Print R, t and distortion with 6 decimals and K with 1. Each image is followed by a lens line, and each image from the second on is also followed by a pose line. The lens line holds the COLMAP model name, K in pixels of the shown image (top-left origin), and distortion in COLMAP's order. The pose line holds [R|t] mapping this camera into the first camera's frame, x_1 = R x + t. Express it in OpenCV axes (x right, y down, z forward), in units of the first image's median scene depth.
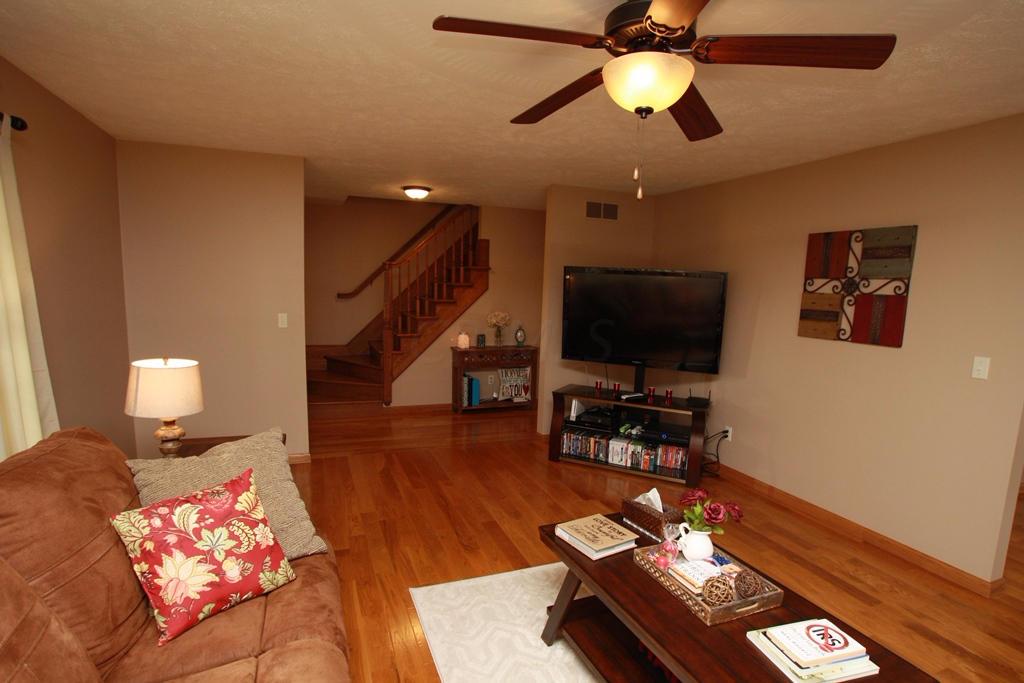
lens RADIAL K [[520.9, 0, 519.7], [0, 520.9, 360.8], [0, 0, 1]] dist [-0.069292, 0.033724]
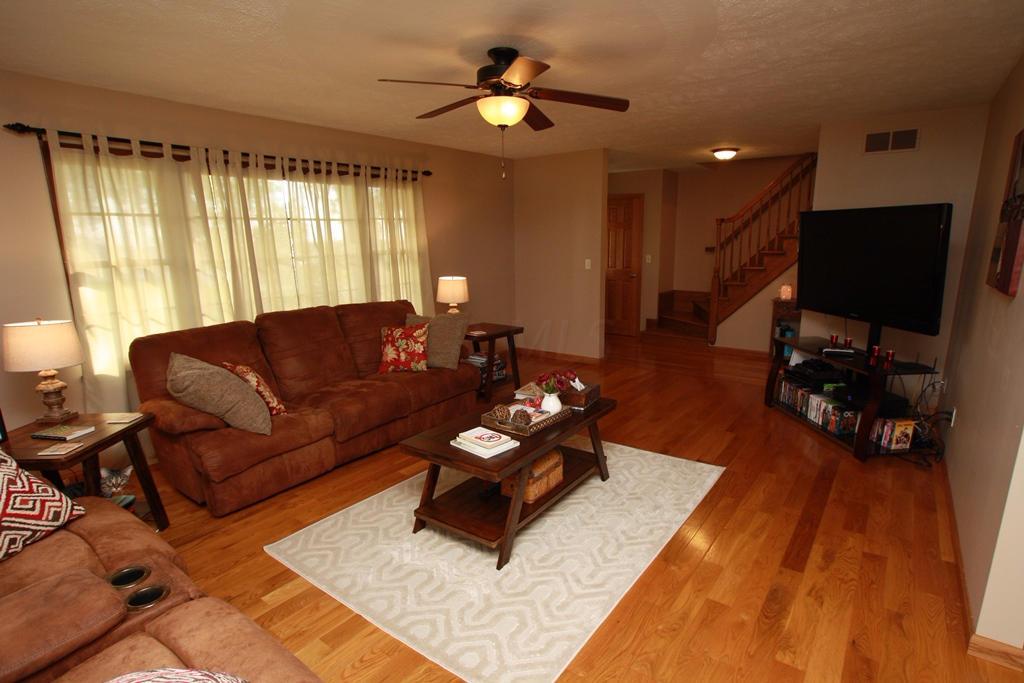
lens RADIAL K [[528.9, 0, 551.3], [0, 528.9, 351.3], [0, 0, 1]] dist [0.001891, 0.000302]
pose [[0.559832, 0.139465, -0.816785, 0.501838], [-0.096814, 0.989992, 0.102683, 0.015174], [0.822931, 0.021591, 0.567731, 0.038051]]
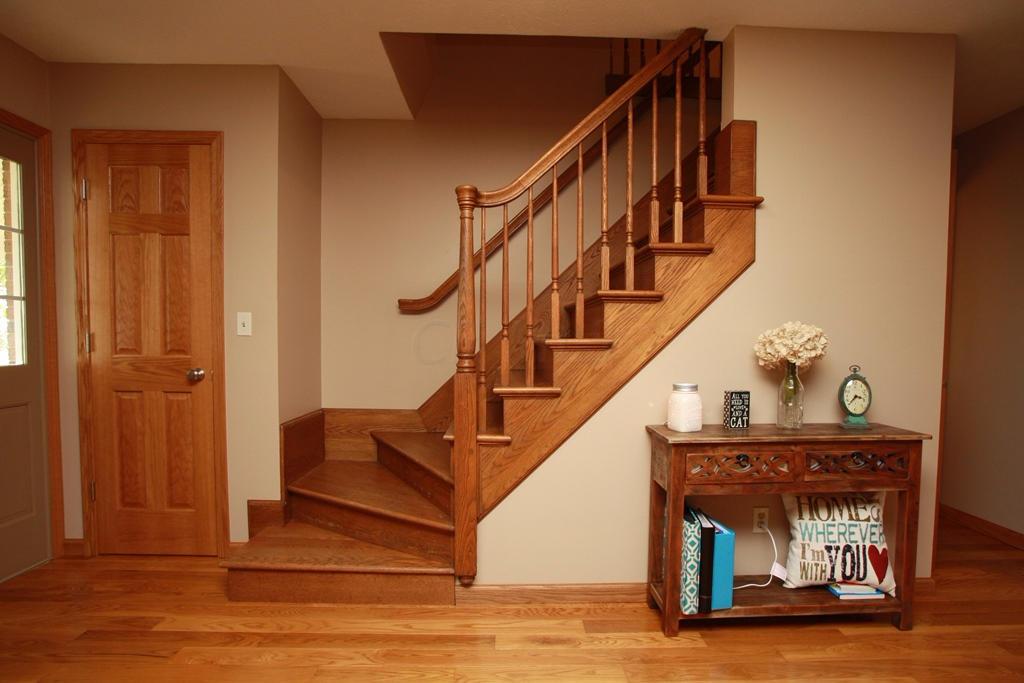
lens RADIAL K [[520.9, 0, 519.7], [0, 520.9, 360.8], [0, 0, 1]] dist [-0.069292, 0.033724]
pose [[0.931061, -0.011630, -0.364679, -0.086375], [-0.032775, 0.992785, -0.115338, -0.027624], [0.363389, 0.119339, 0.923962, 0.656559]]
